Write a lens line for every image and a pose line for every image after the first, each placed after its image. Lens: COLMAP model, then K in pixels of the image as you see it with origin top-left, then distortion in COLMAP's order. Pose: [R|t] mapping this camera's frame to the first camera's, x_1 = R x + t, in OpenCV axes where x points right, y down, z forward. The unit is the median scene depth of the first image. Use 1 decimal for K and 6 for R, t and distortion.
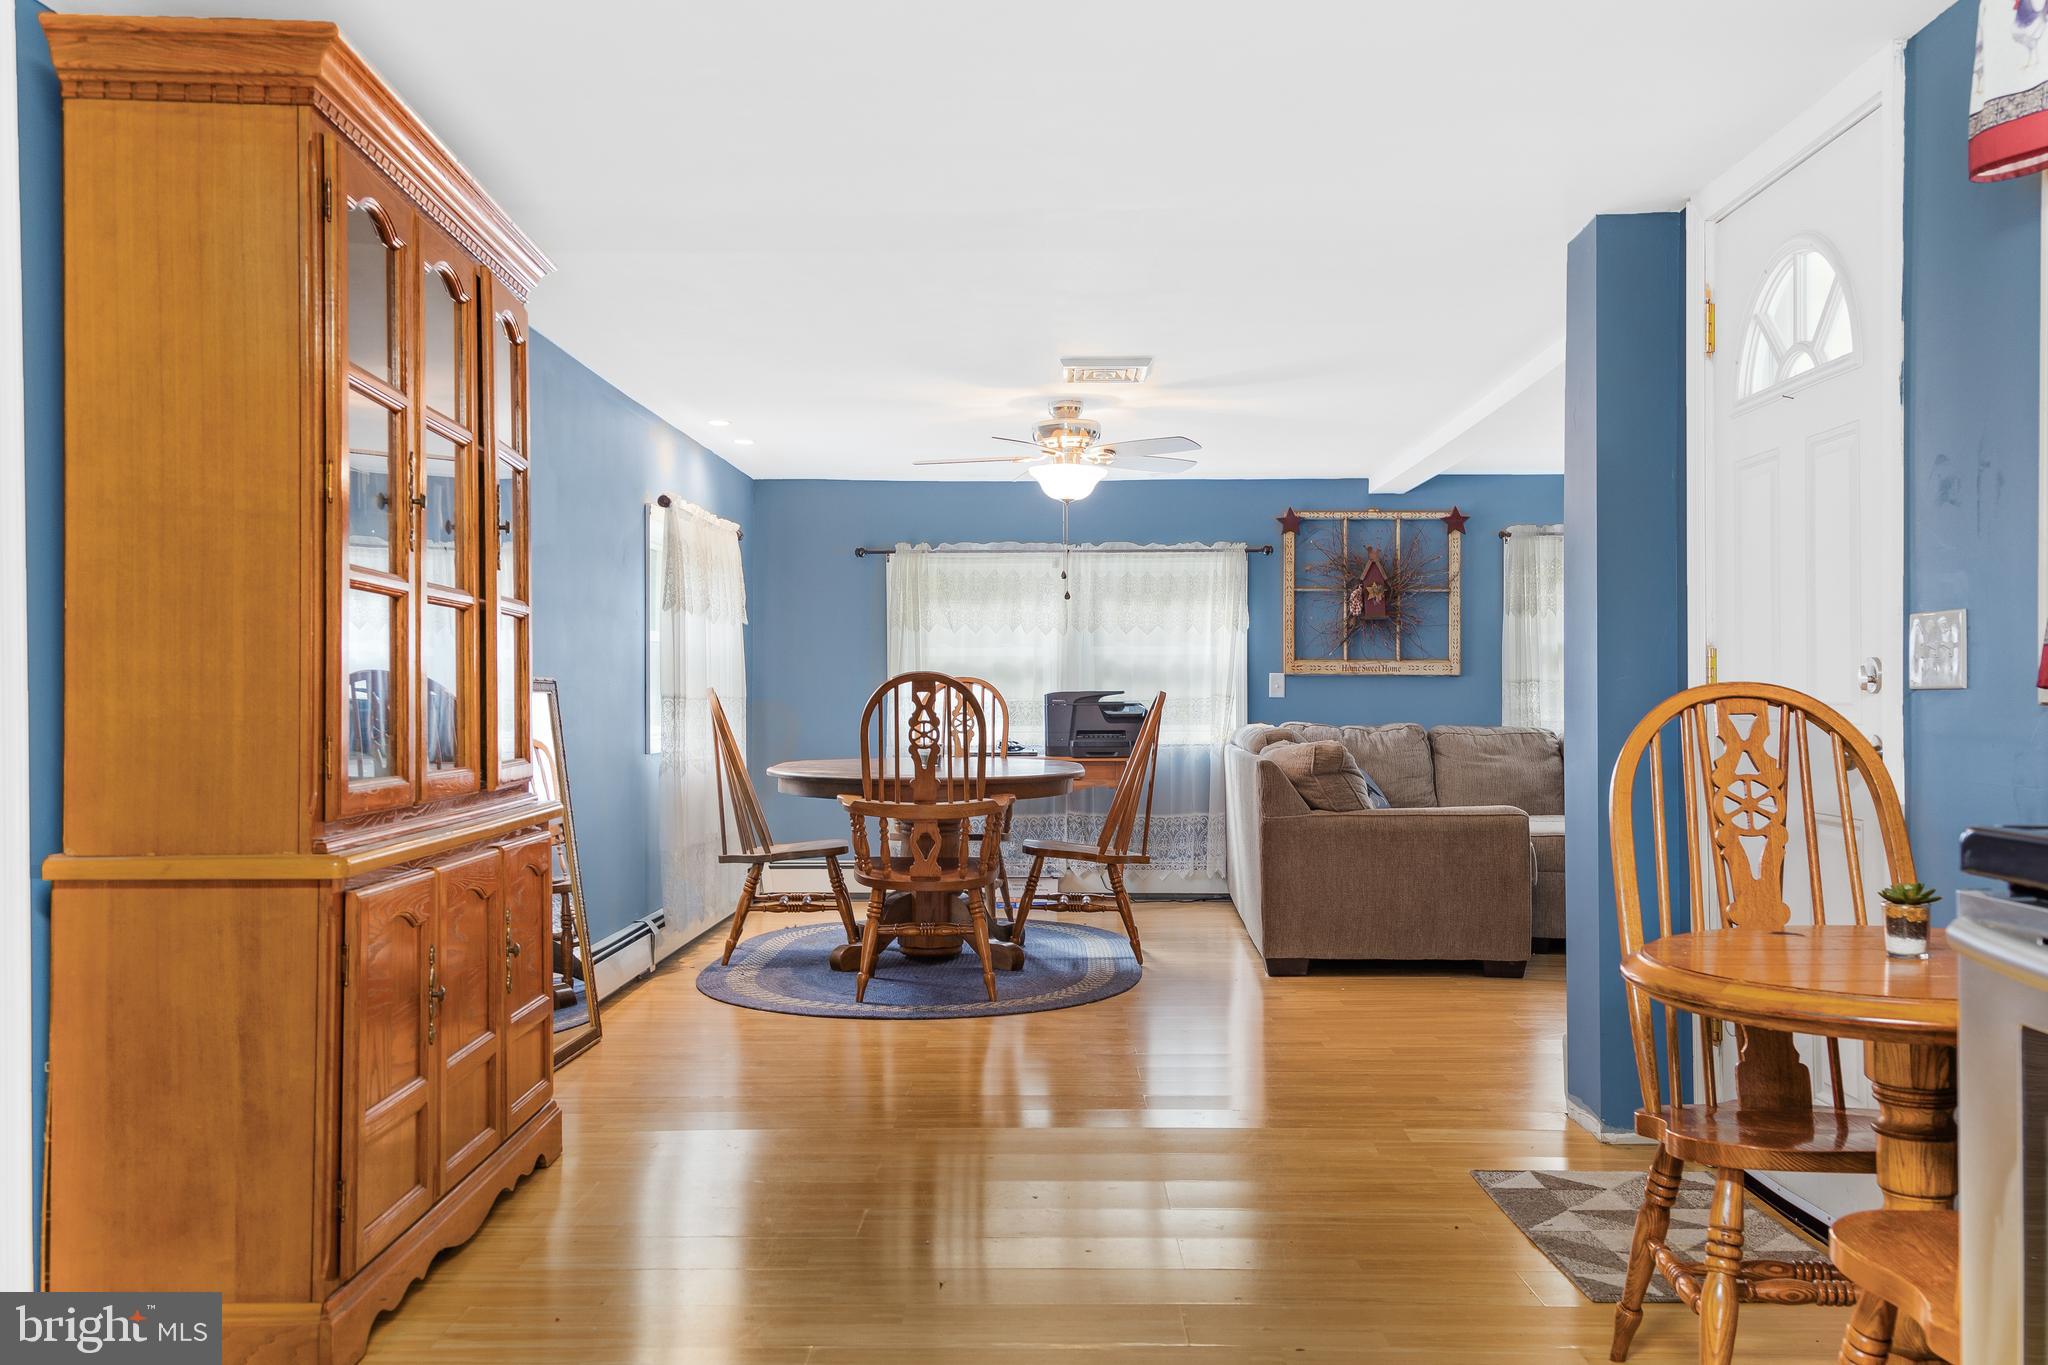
lens RADIAL K [[1845.3, 0, 1019.9], [0, 1845.3, 683.8], [0, 0, 1]] dist [0.085334, 0.005811]
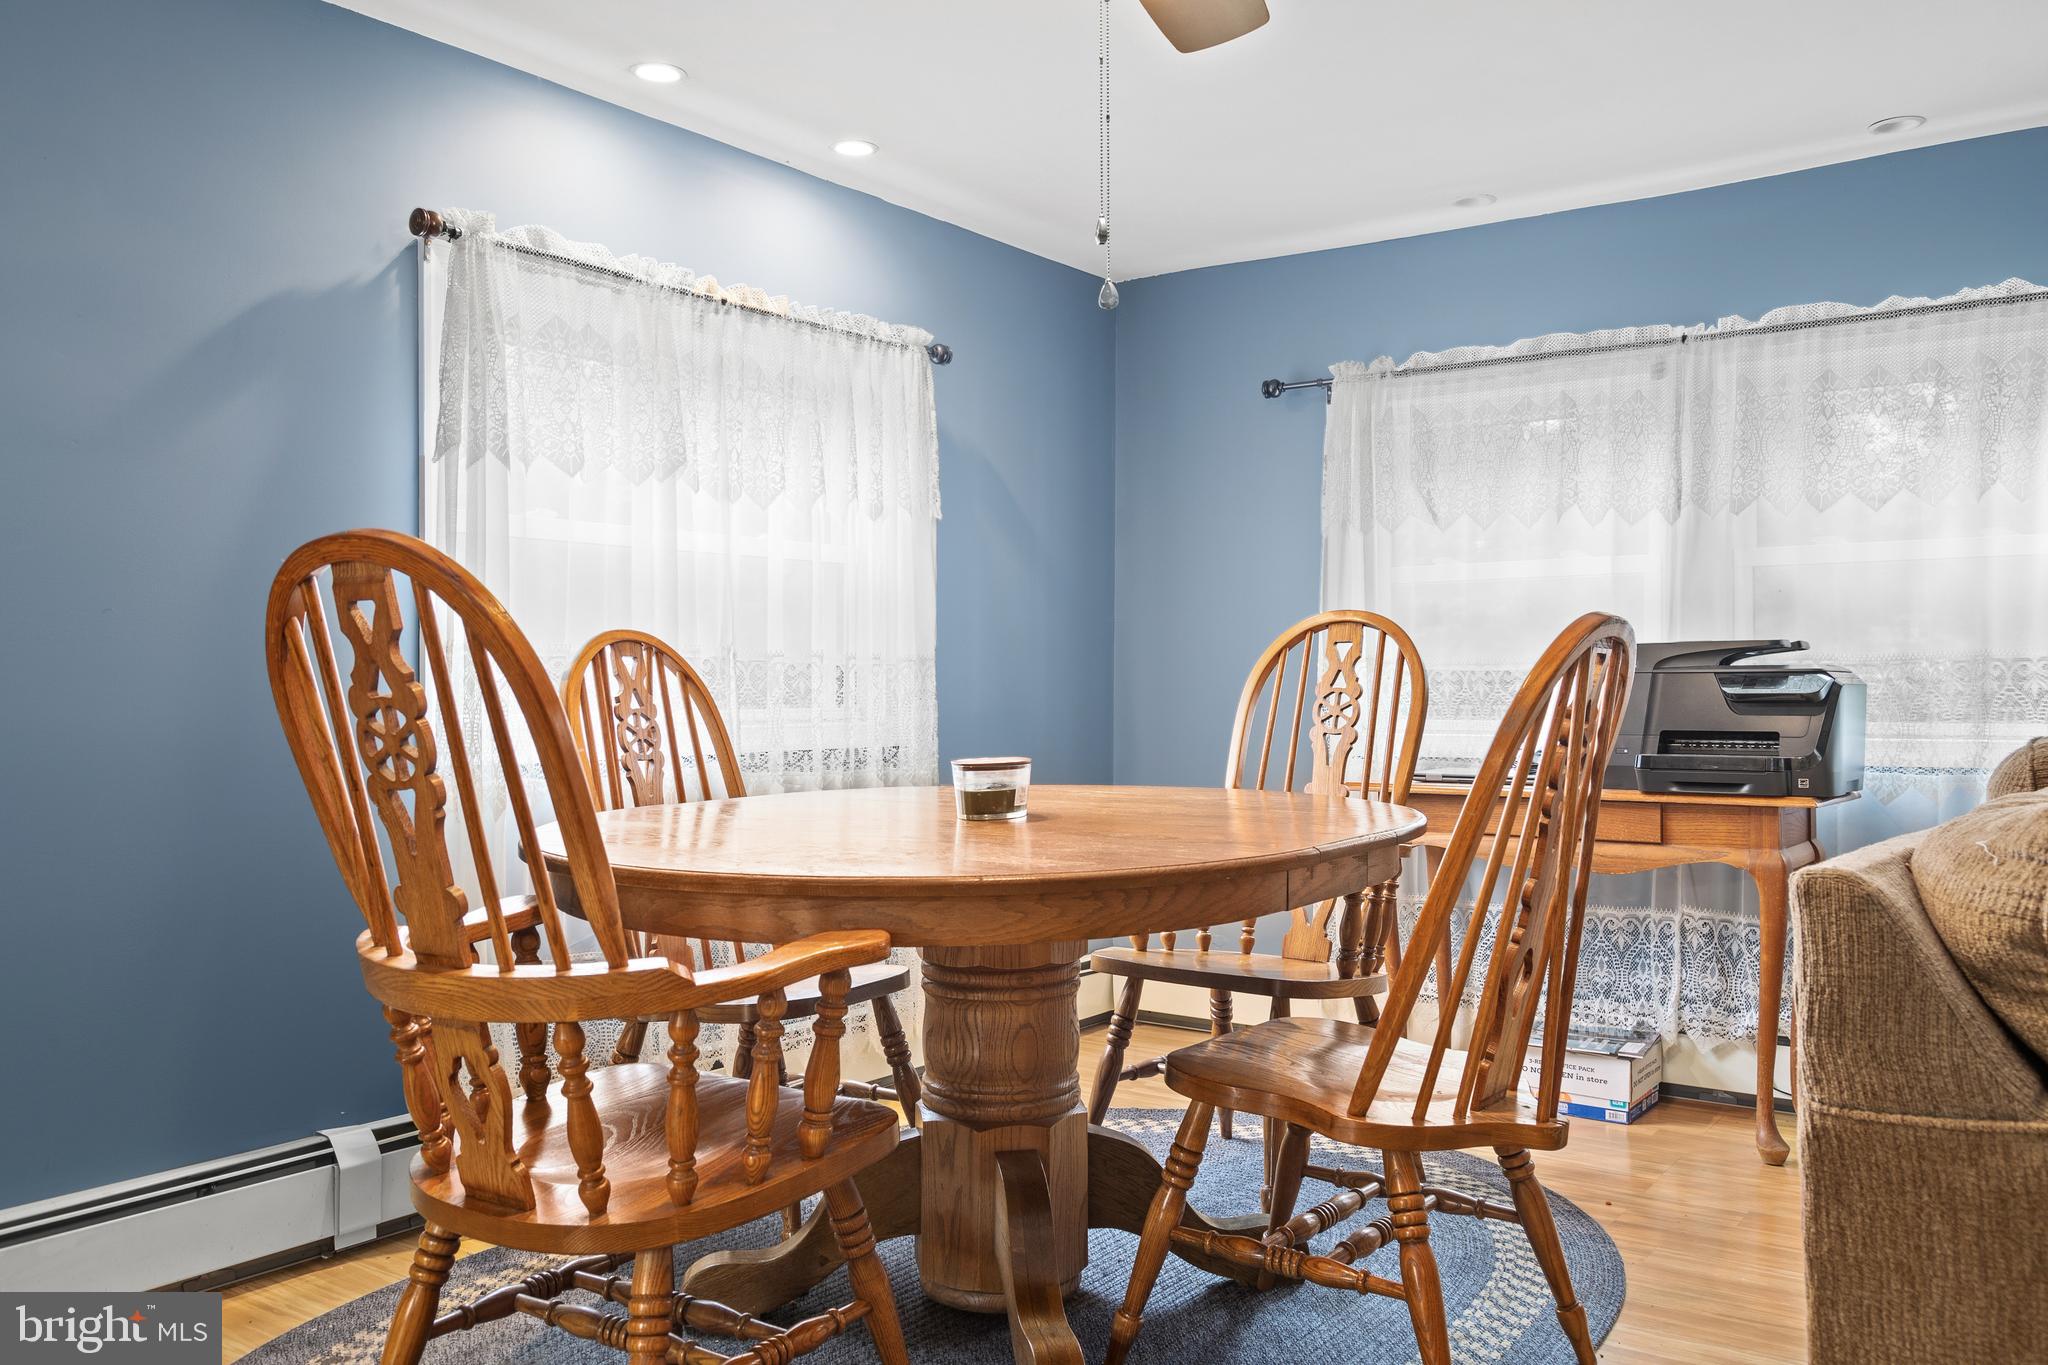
lens RADIAL K [[1604.6, 0, 1060.4], [0, 1604.6, 718.3], [0, 0, 1]] dist [0.077058, -0.064753]
pose [[0.831521, 0.003902, -0.555480, 0.121701], [0.001474, 0.999956, 0.009231, 0.018144], [0.555492, -0.008495, 0.831479, 0.579798]]
